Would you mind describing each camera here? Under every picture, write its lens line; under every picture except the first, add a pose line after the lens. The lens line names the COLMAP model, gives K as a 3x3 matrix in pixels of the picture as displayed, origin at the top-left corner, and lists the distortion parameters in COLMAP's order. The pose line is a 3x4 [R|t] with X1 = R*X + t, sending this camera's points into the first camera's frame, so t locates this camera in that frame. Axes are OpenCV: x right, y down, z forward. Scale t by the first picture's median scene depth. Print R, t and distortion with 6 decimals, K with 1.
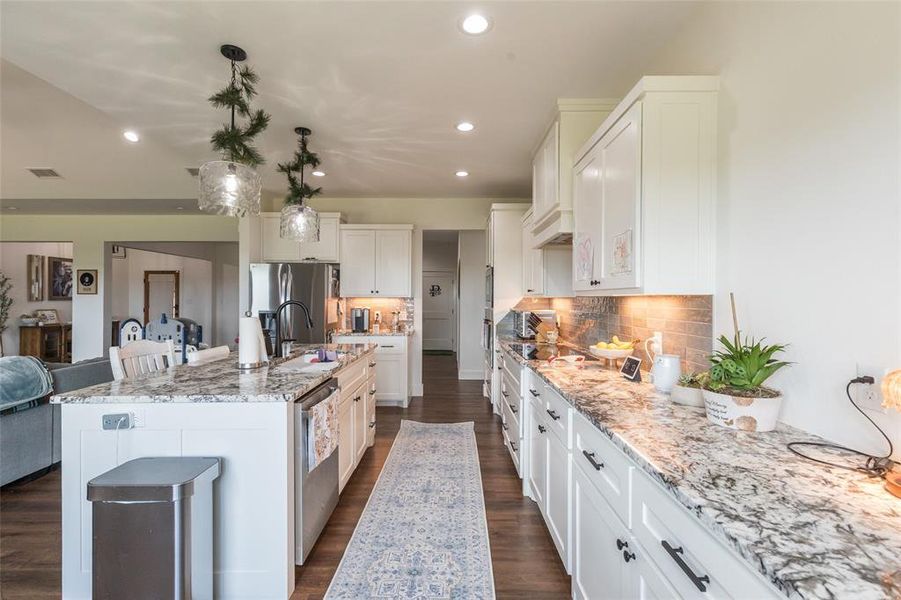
lens RADIAL K [[409.4, 0, 441.0], [0, 409.4, 298.1], [0, 0, 1]] dist [0.009595, -0.002417]
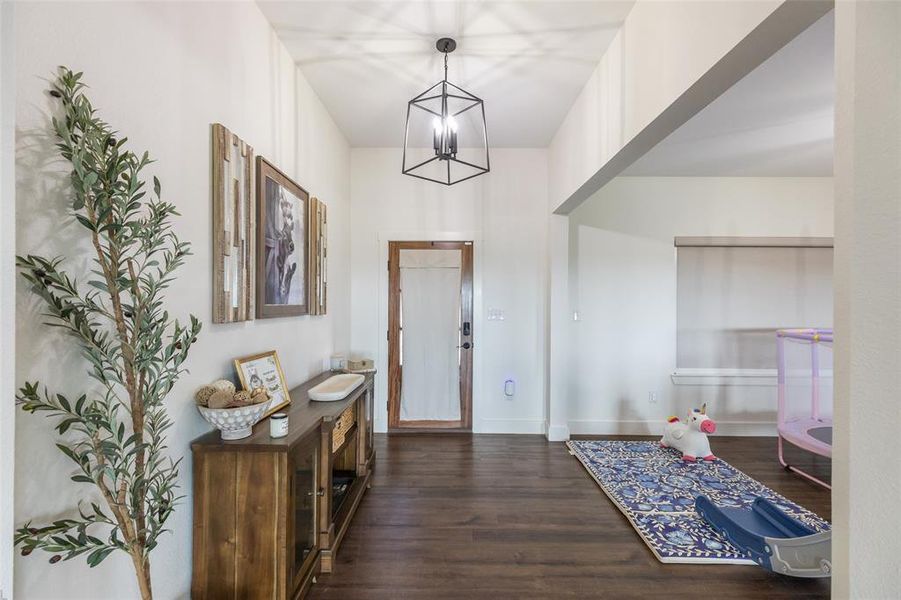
lens RADIAL K [[409.4, 0, 453.2], [0, 409.4, 306.4], [0, 0, 1]] dist [0.009595, -0.002417]
pose [[0.999641, 0.003898, 0.026526, -0.970071], [-0.004207, 0.999924, 0.011601, -0.007601], [-0.026479, -0.011709, 0.999581, 0.851647]]
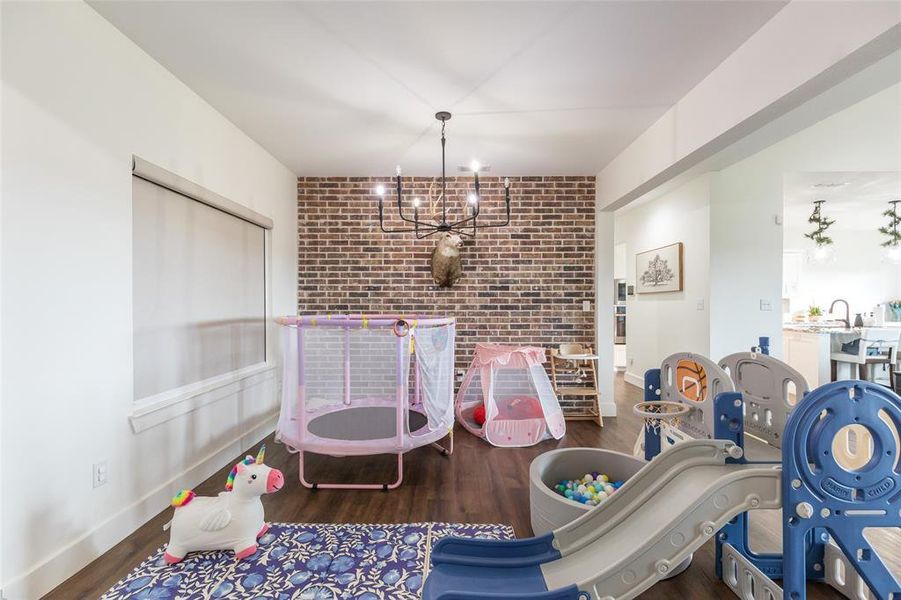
lens RADIAL K [[409.4, 0, 452.4], [0, 409.4, 304.3], [0, 0, 1]] dist [0.009595, -0.002417]
pose [[-0.022040, -0.006101, 0.999738, -0.954998], [-0.002437, 0.999979, 0.006049, 0.009220], [-0.999754, -0.002303, -0.022054, 1.207218]]
